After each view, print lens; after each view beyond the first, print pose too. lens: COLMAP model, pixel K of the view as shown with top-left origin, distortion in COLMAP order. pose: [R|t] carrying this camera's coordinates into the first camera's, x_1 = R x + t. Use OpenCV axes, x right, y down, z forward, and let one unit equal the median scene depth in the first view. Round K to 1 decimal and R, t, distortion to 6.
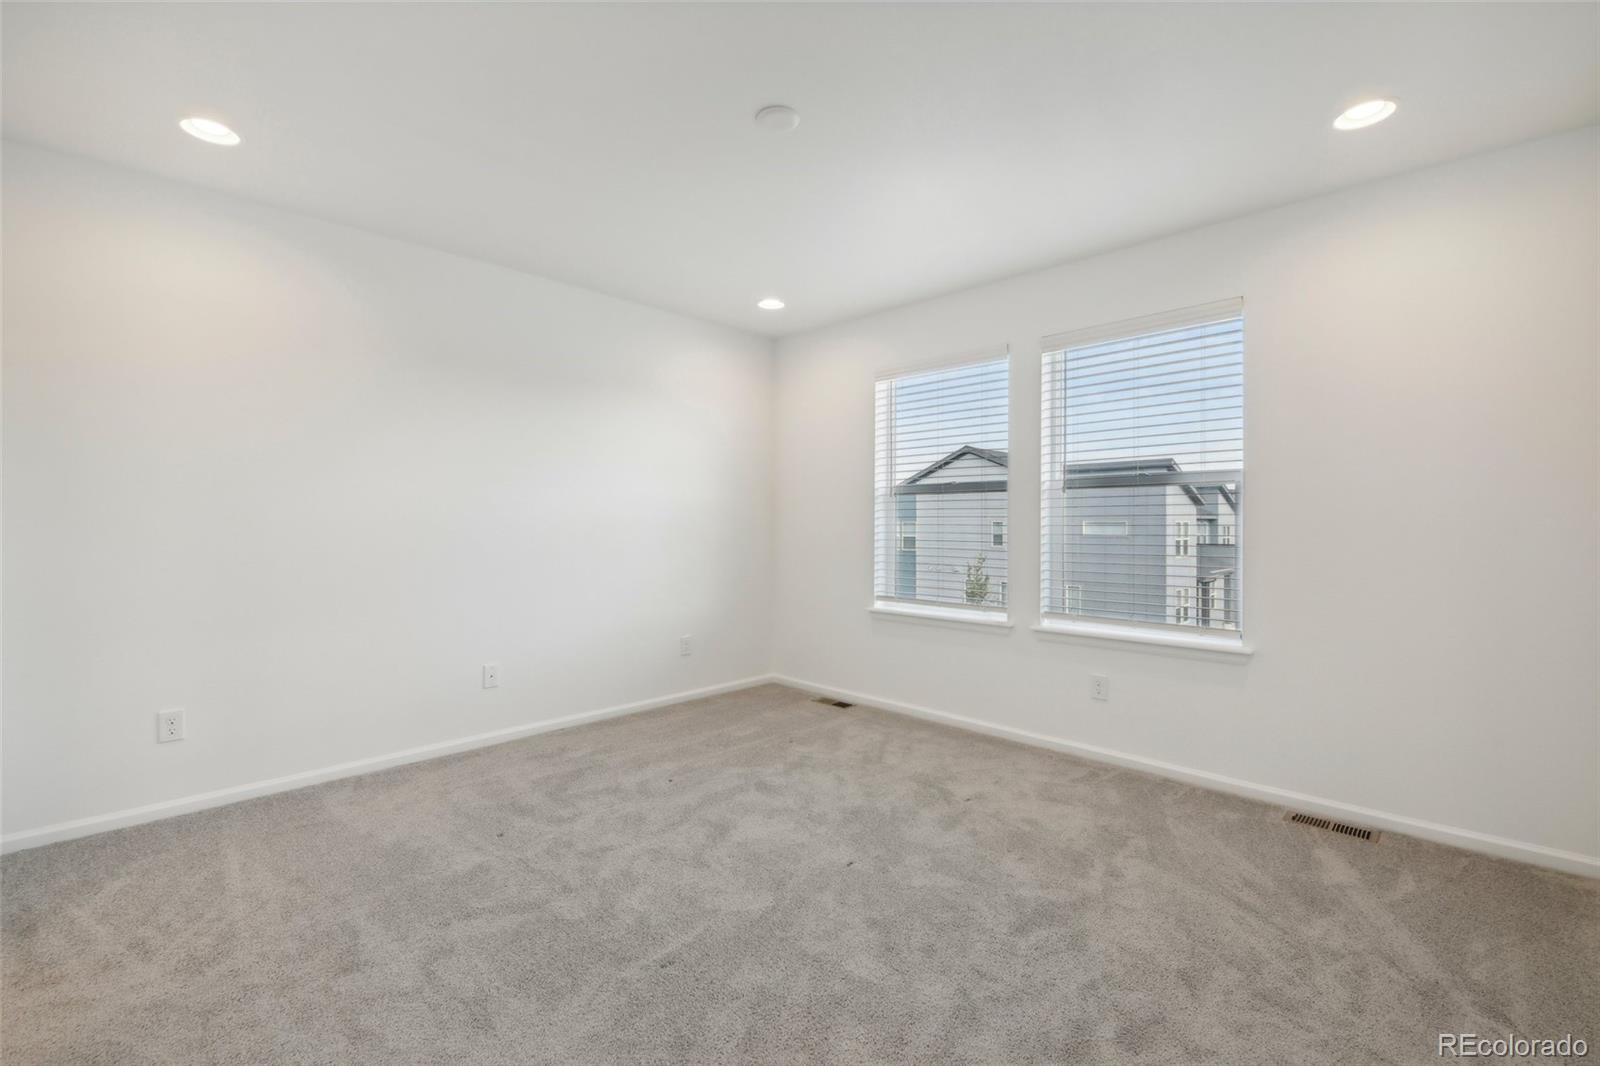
lens RADIAL K [[693.9, 0, 799.5], [0, 693.9, 537.5], [0, 0, 1]] dist [0.009285, -0.006250]
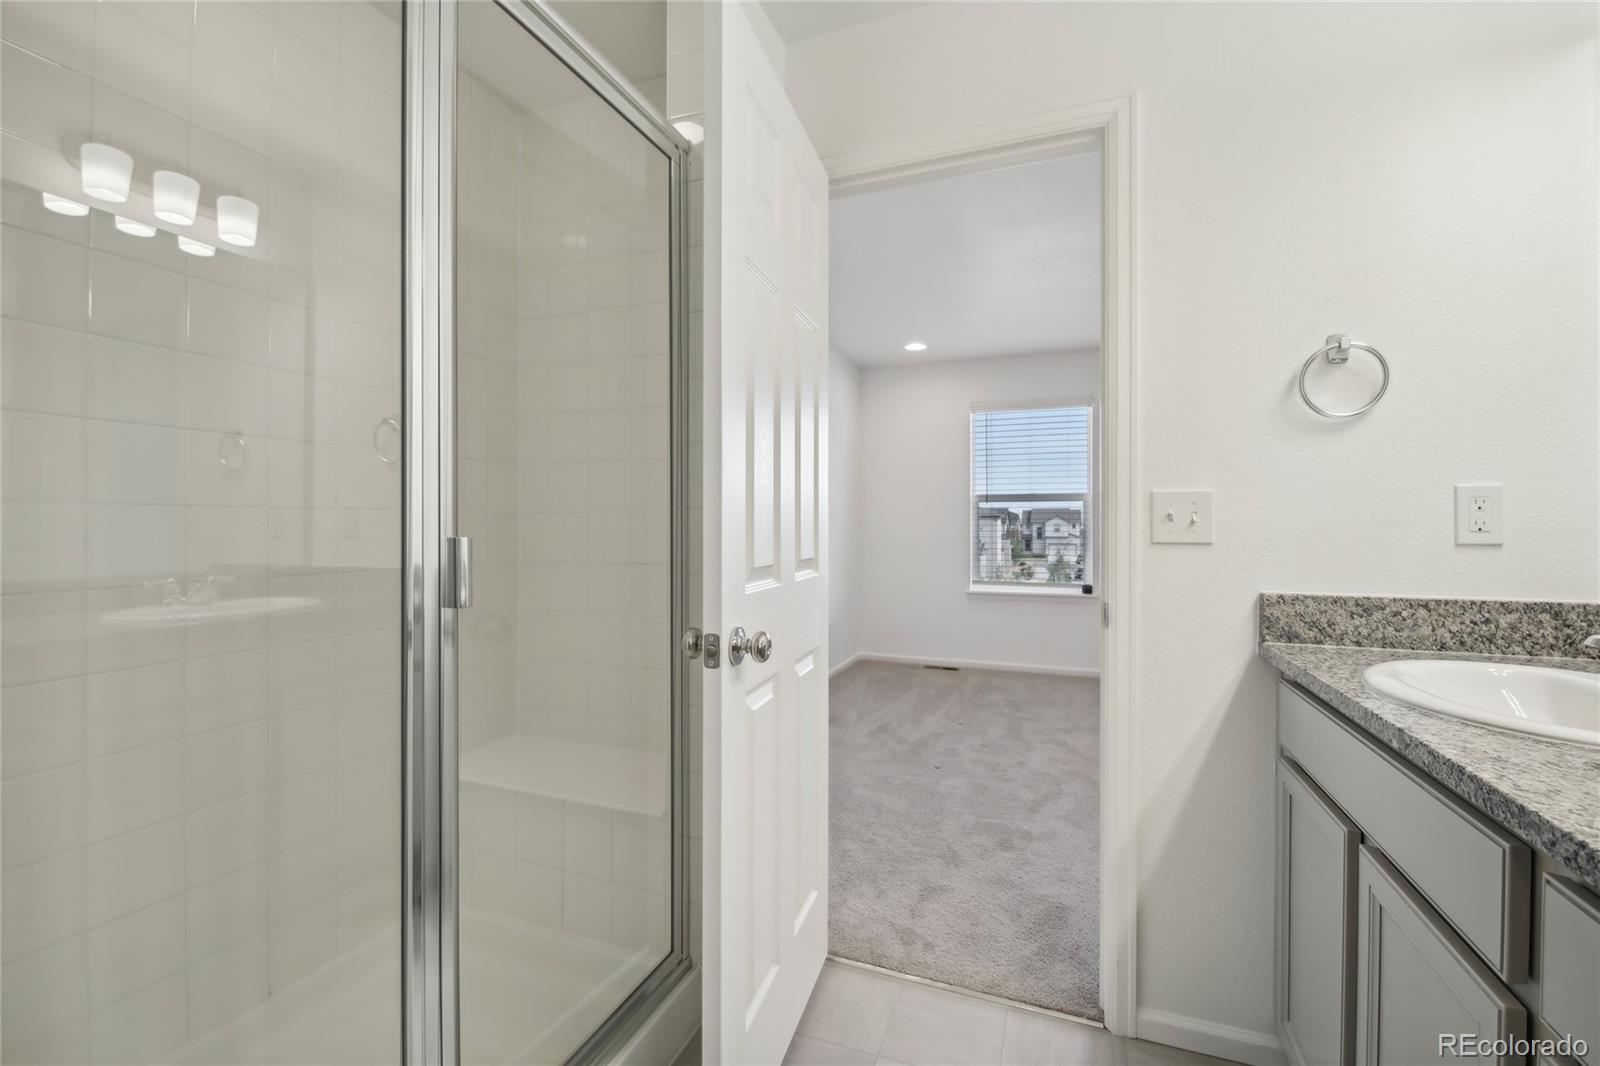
lens RADIAL K [[693.9, 0, 803.8], [0, 693.9, 534.8], [0, 0, 1]] dist [0.009285, -0.006250]
pose [[0.907025, 0.001160, 0.421076, -0.918931], [0.003557, 0.999939, -0.010417, 0.015534], [-0.421063, 0.010946, 0.906965, -0.032185]]
